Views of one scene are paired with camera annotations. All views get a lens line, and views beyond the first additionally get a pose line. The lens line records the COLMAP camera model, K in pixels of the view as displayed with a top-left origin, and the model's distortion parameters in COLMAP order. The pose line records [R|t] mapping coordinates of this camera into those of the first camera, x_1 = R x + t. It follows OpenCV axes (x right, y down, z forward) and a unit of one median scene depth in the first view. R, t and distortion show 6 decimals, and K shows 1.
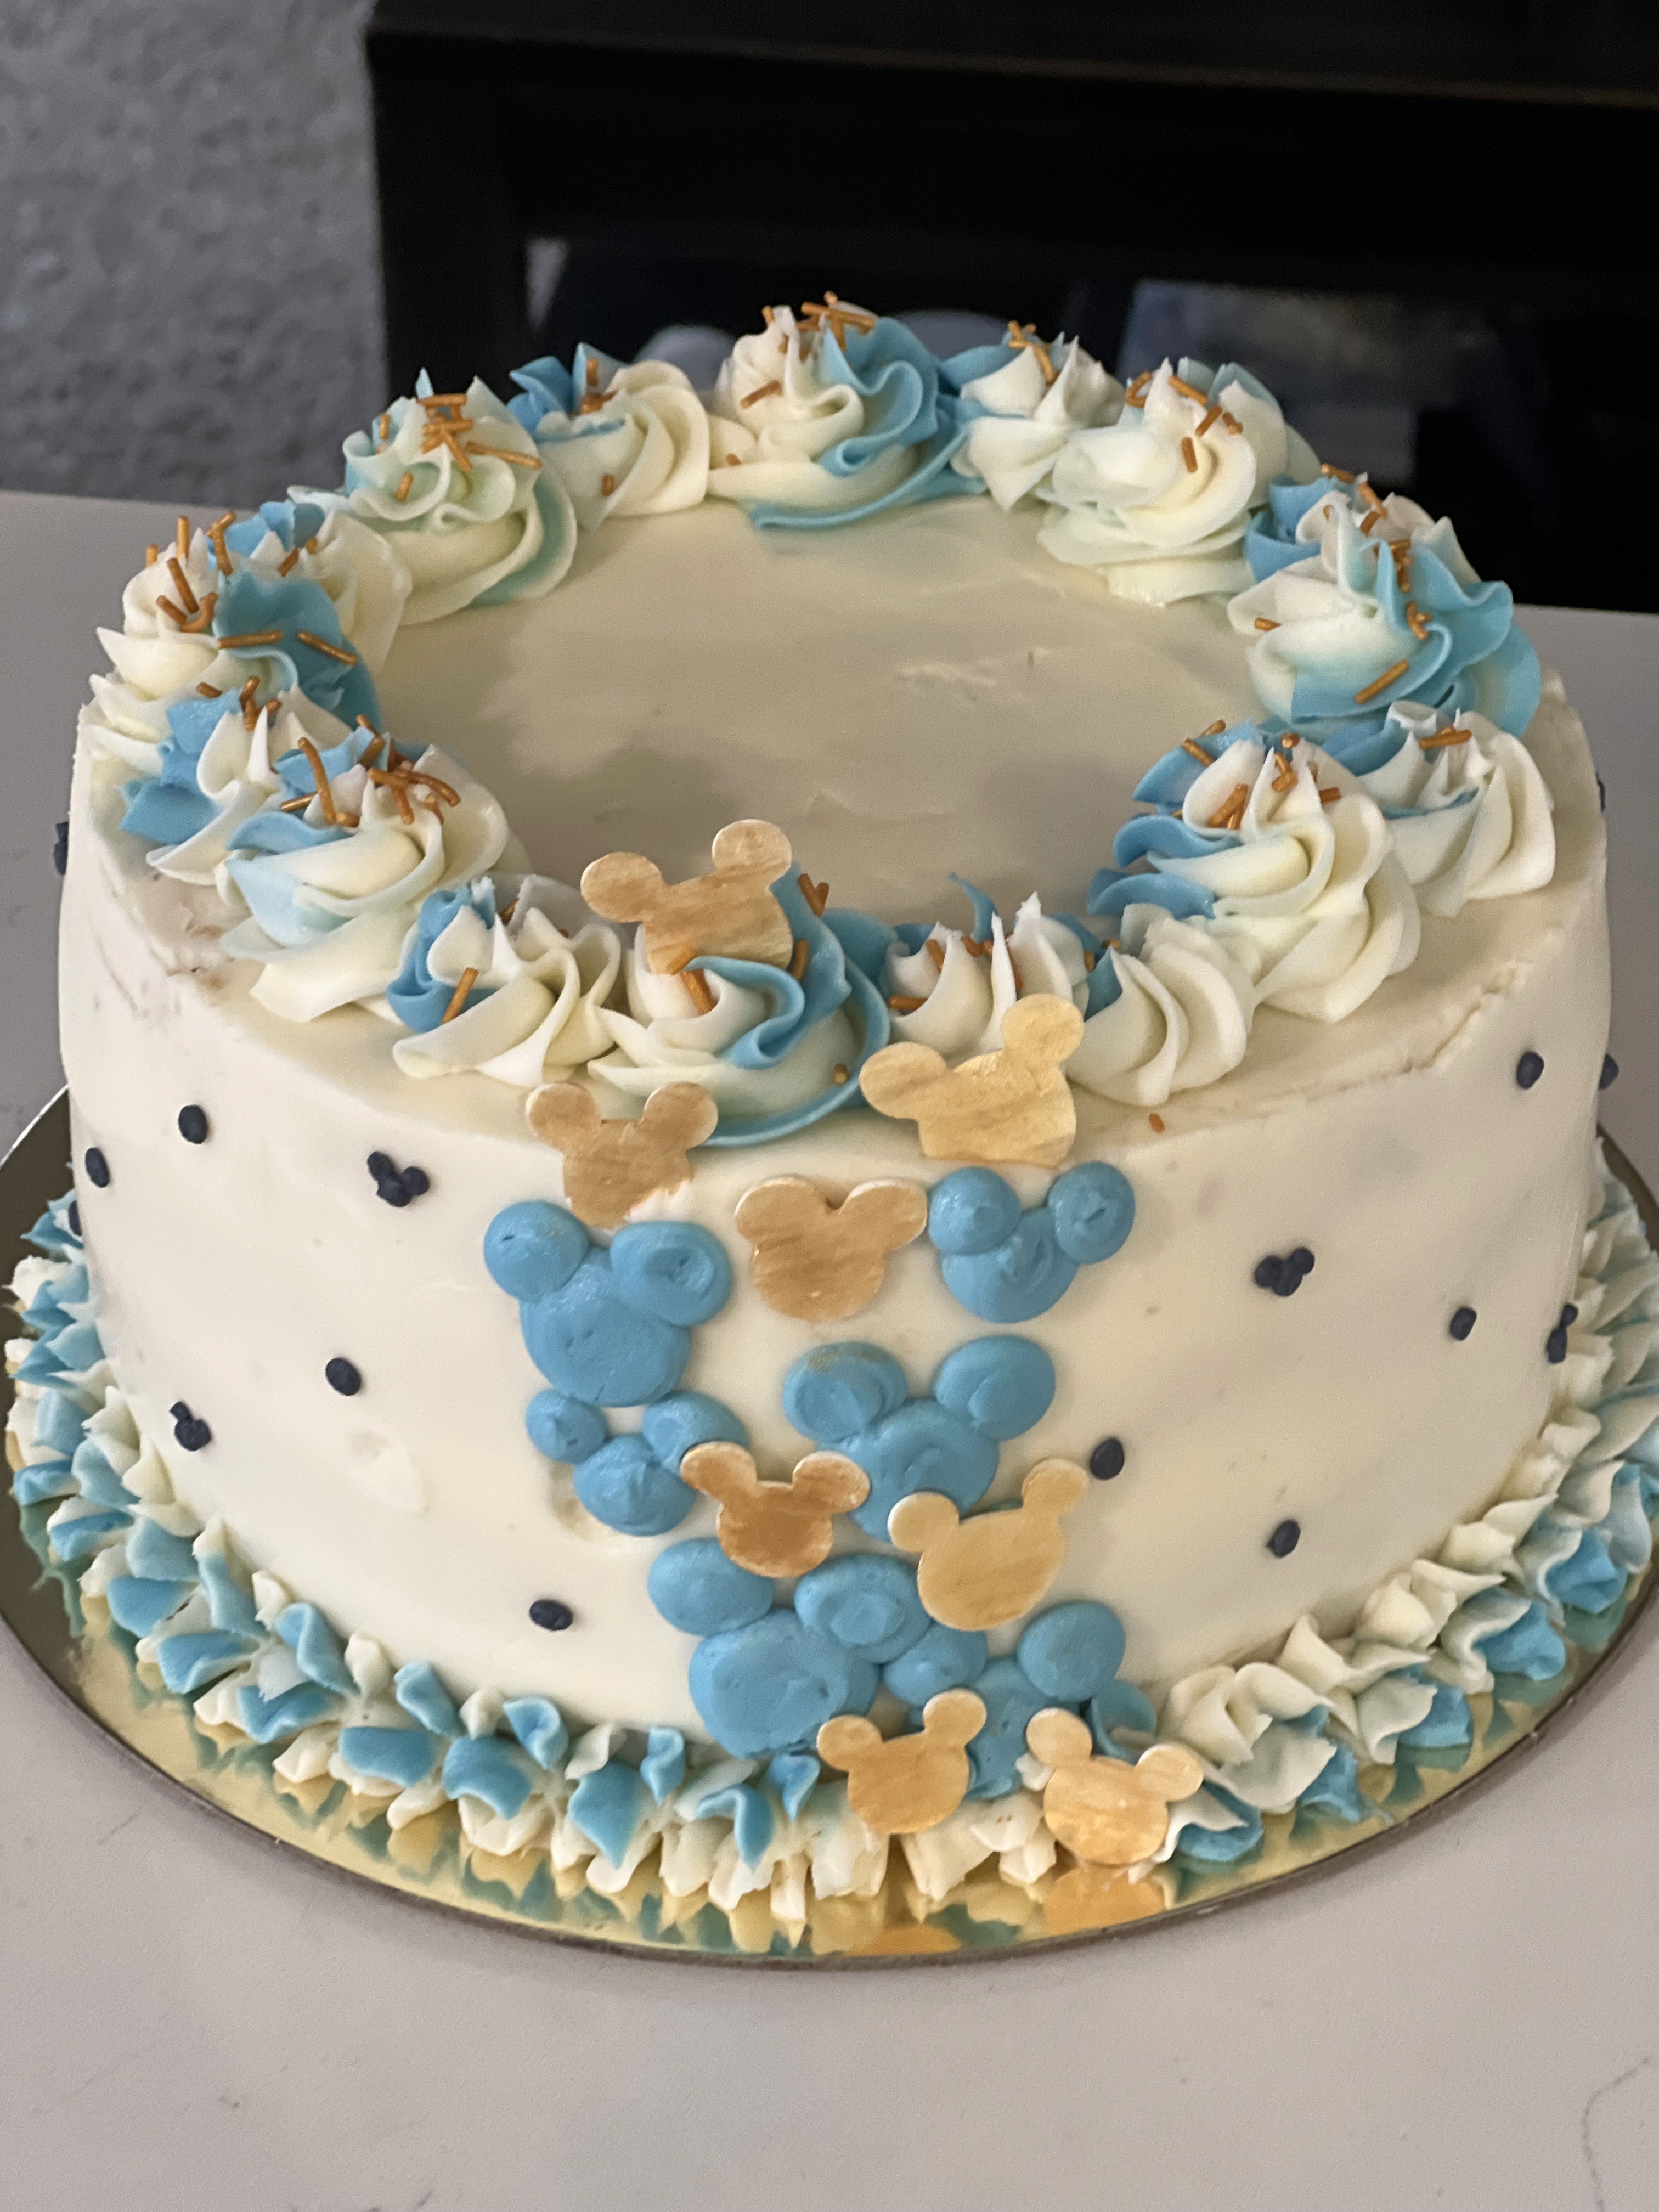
lens RADIAL K [[4956.5, 0, 829.5], [0, 4956.5, 1106.0], [0, 0, 1]] dist [-0.753072, 37.645246]
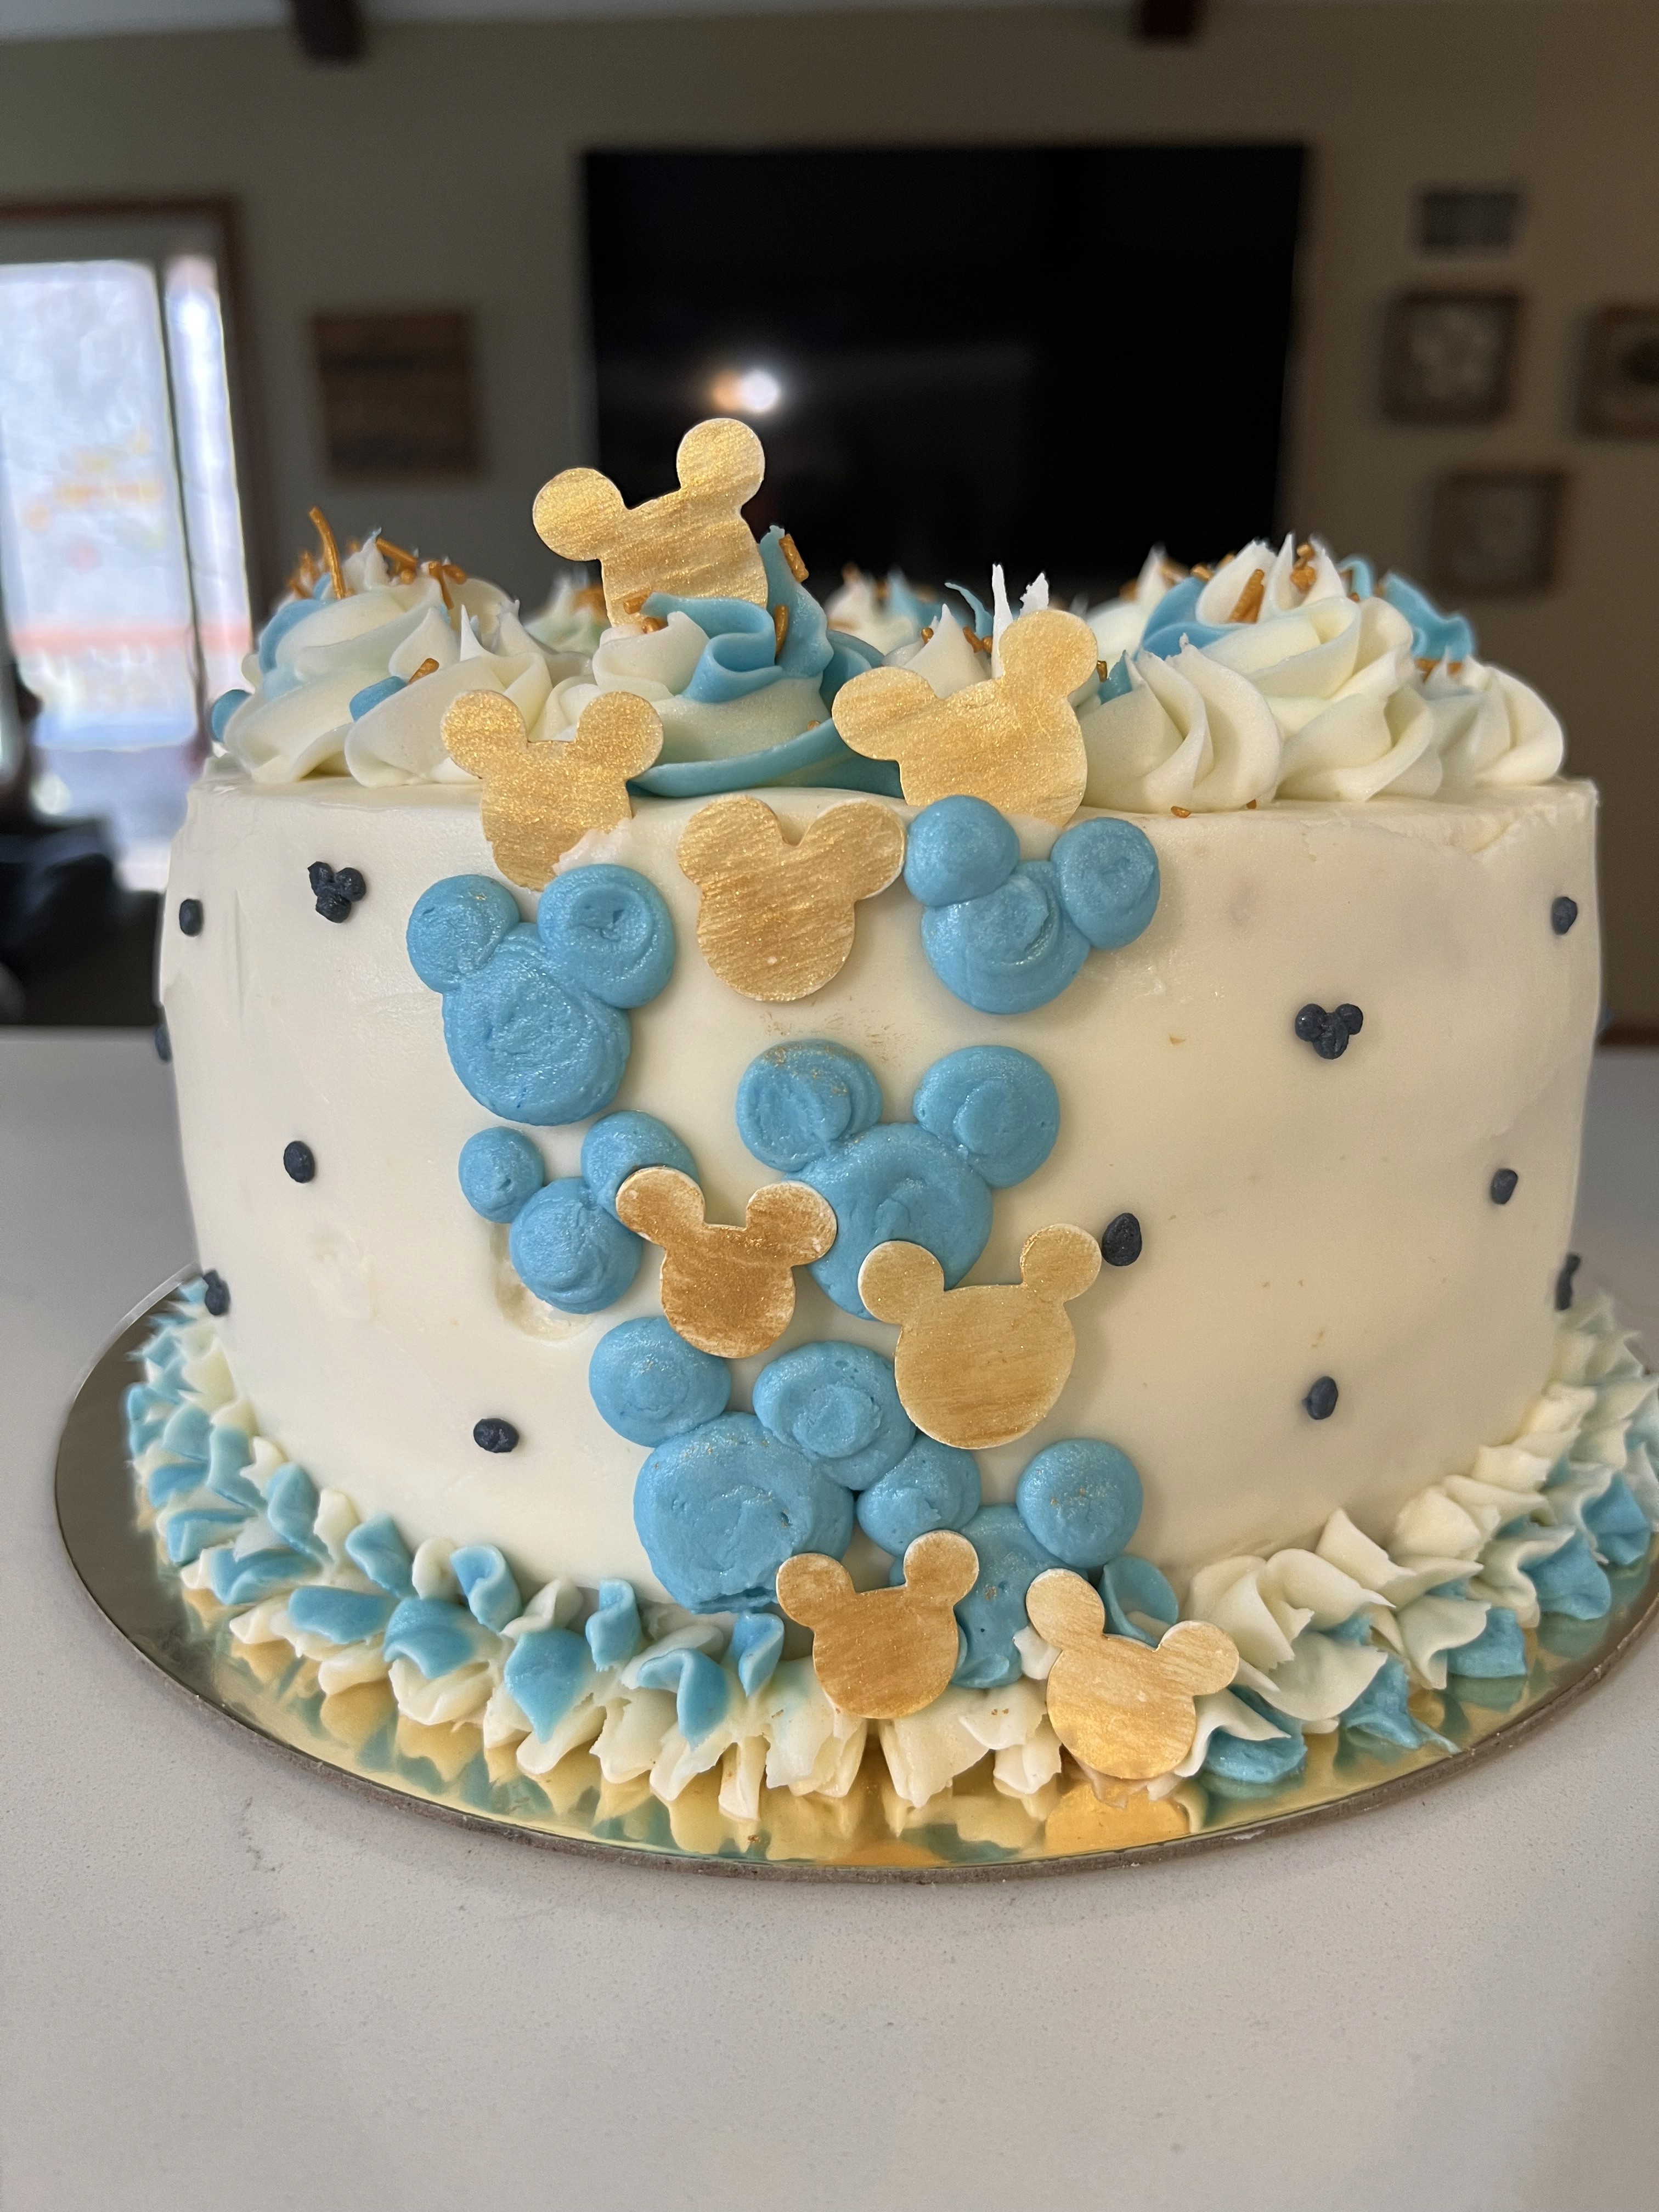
lens RADIAL K [[1666.5, 0, 829.5], [0, 1666.5, 1106.0], [0, 0, 1]] dist [0.100324, 0.000021]
pose [[0.995241, 0.019236, -0.095522, 0.031929], [-0.049831, 0.942906, -0.329310, 0.143278], [0.083734, 0.332502, 0.939378, 0.693870]]
